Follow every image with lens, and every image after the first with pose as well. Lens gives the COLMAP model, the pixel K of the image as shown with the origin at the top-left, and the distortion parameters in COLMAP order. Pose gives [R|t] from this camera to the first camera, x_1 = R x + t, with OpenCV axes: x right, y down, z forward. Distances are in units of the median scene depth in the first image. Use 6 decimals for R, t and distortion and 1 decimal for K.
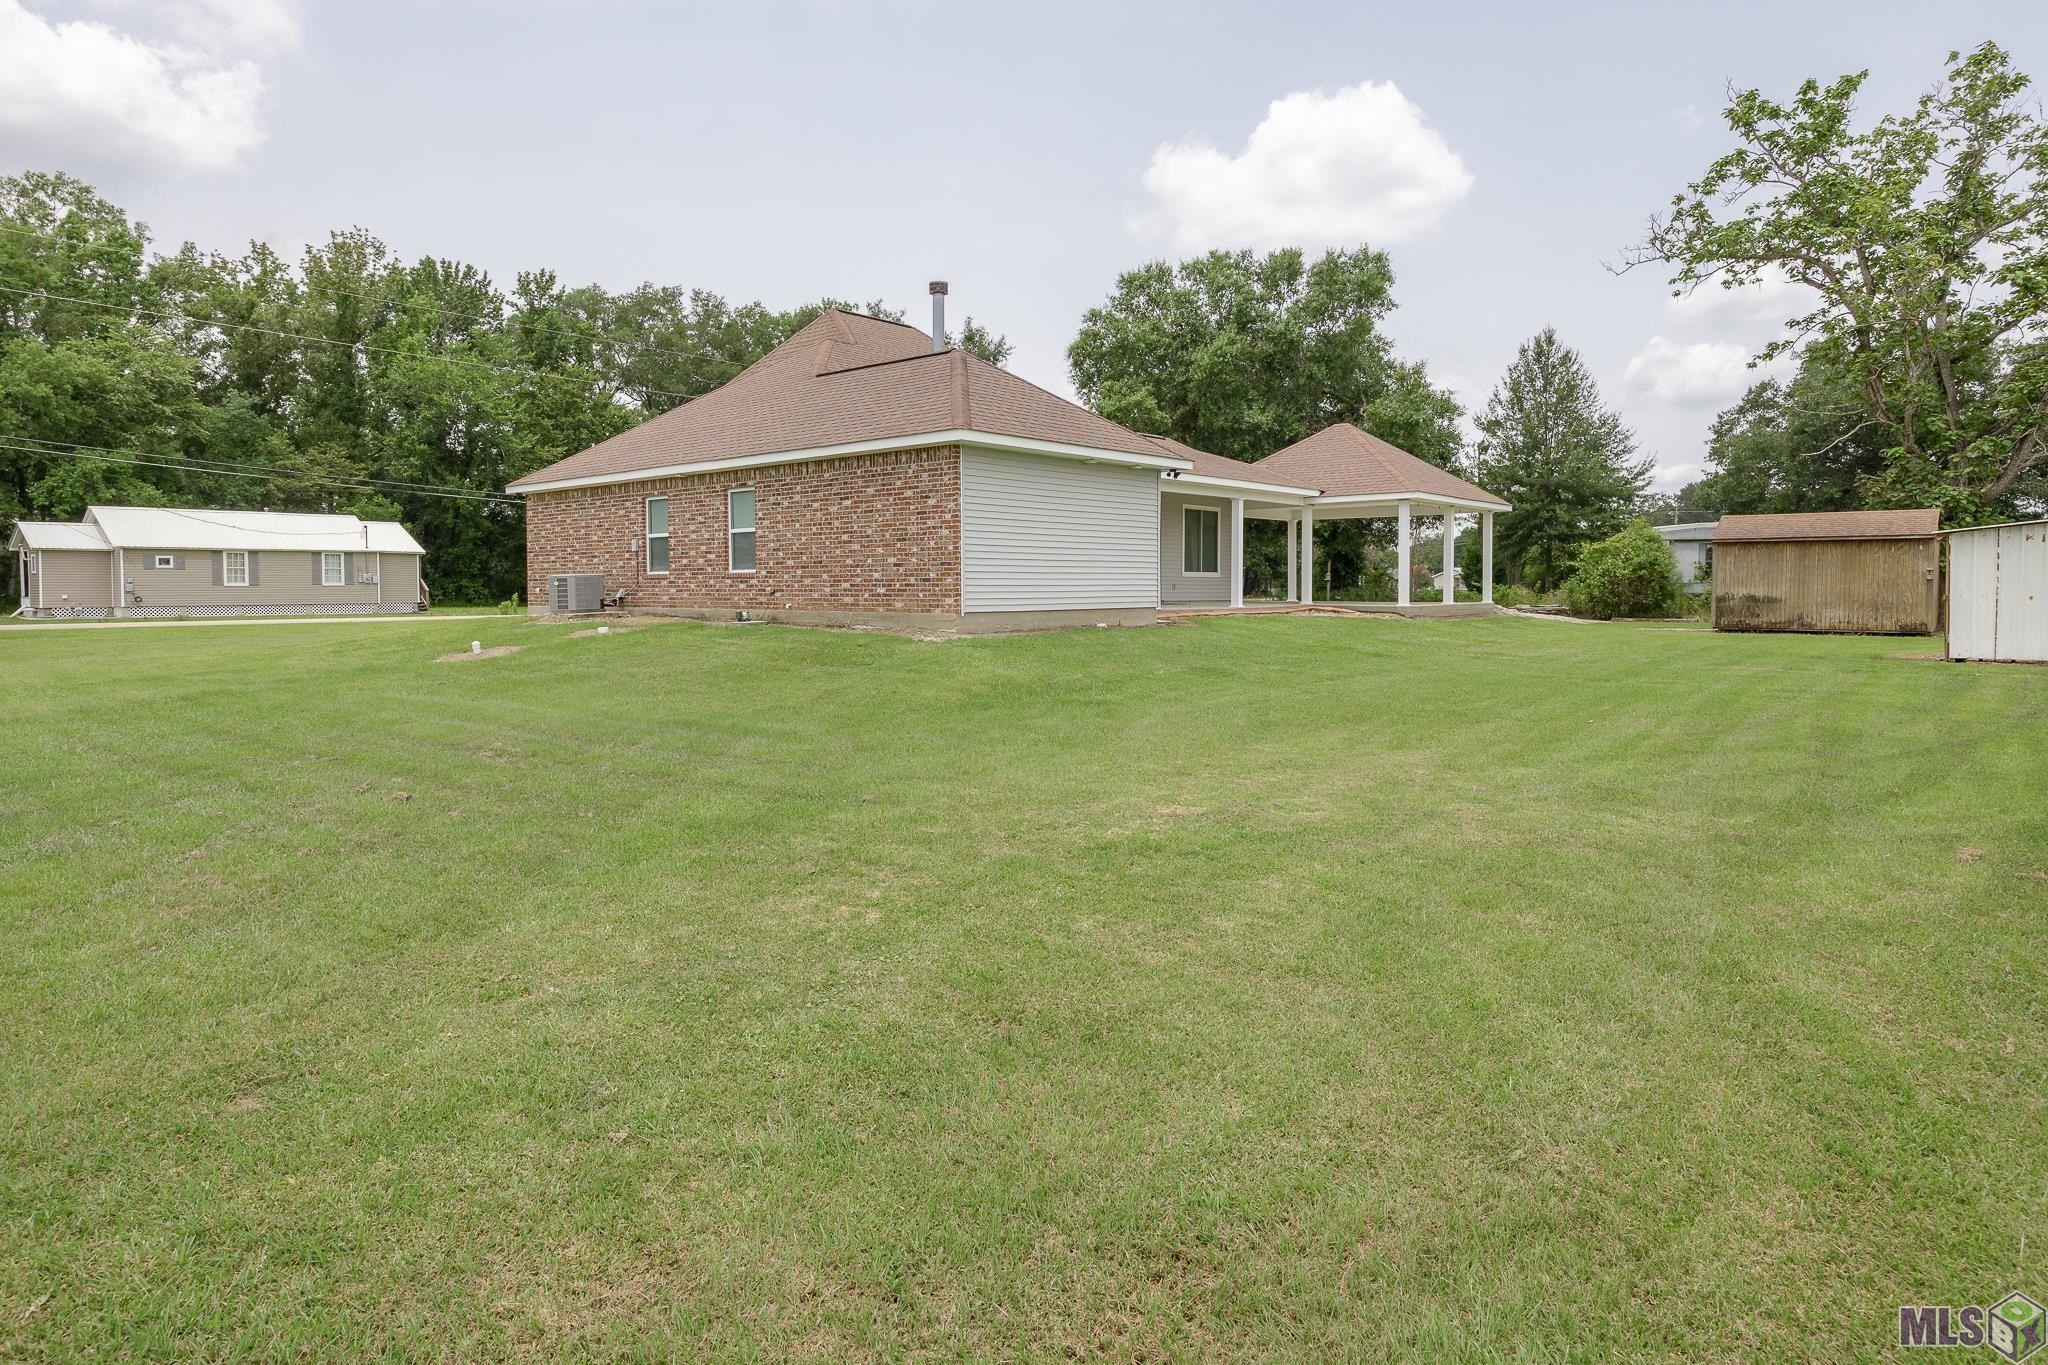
lens RADIAL K [[1196.8, 0, 1026.0], [0, 1196.8, 677.2], [0, 0, 1]] dist [-0.001047, -0.000823]
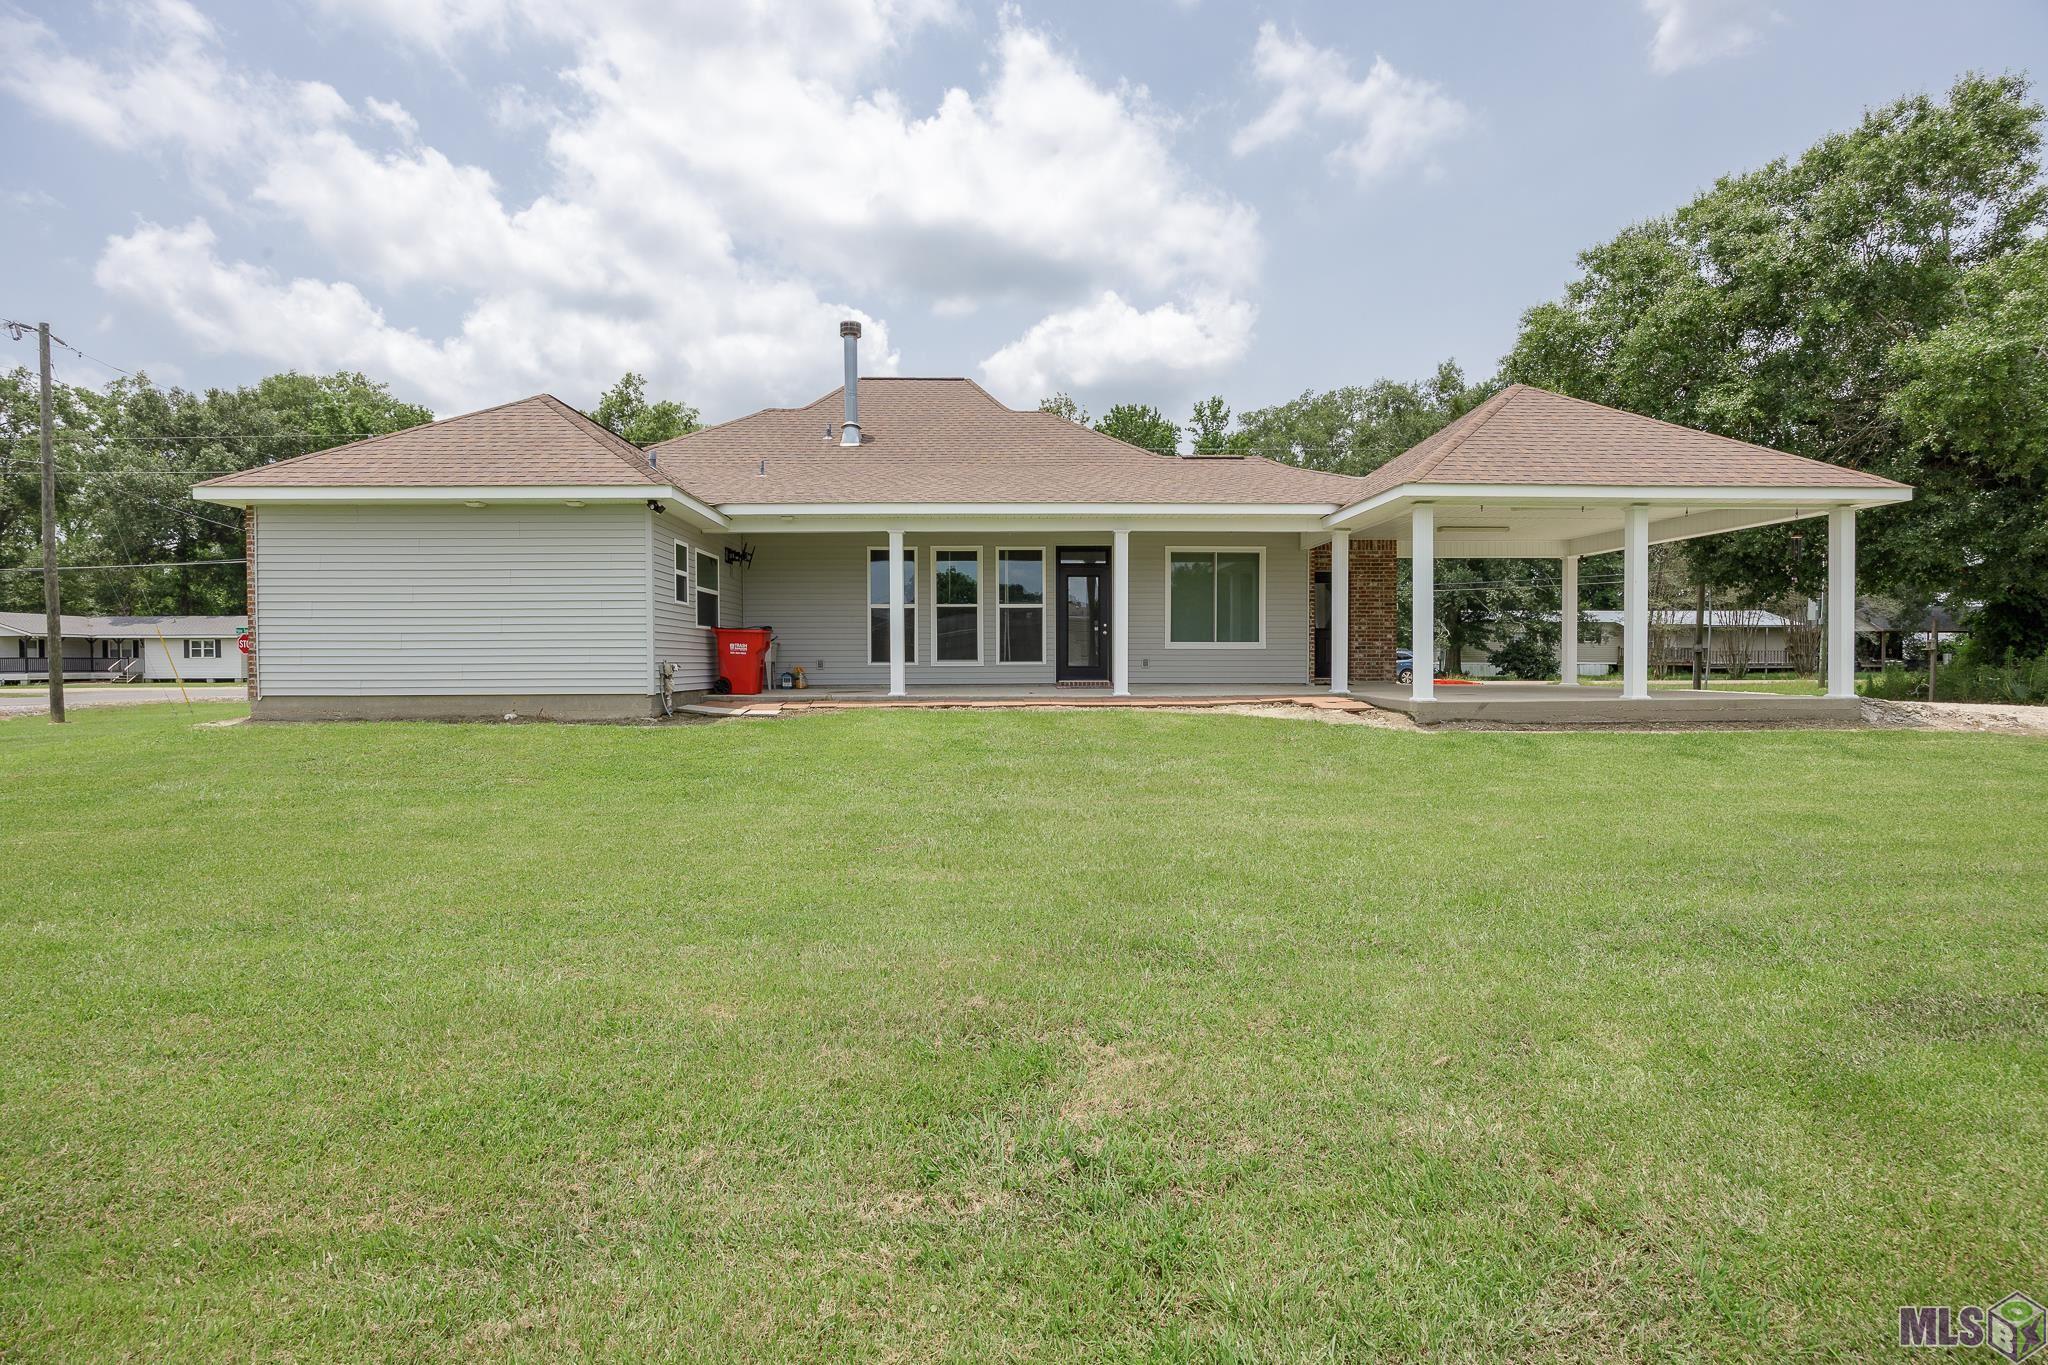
lens RADIAL K [[992.8, 0, 1022.8], [0, 992.8, 687.0], [0, 0, 1]] dist [-0.003953, -0.000466]
pose [[0.687341, 0.015023, -0.726179, 0.450636], [-0.052010, 0.998238, -0.028578, -0.036970], [0.724470, 0.057411, 0.686911, 0.491344]]
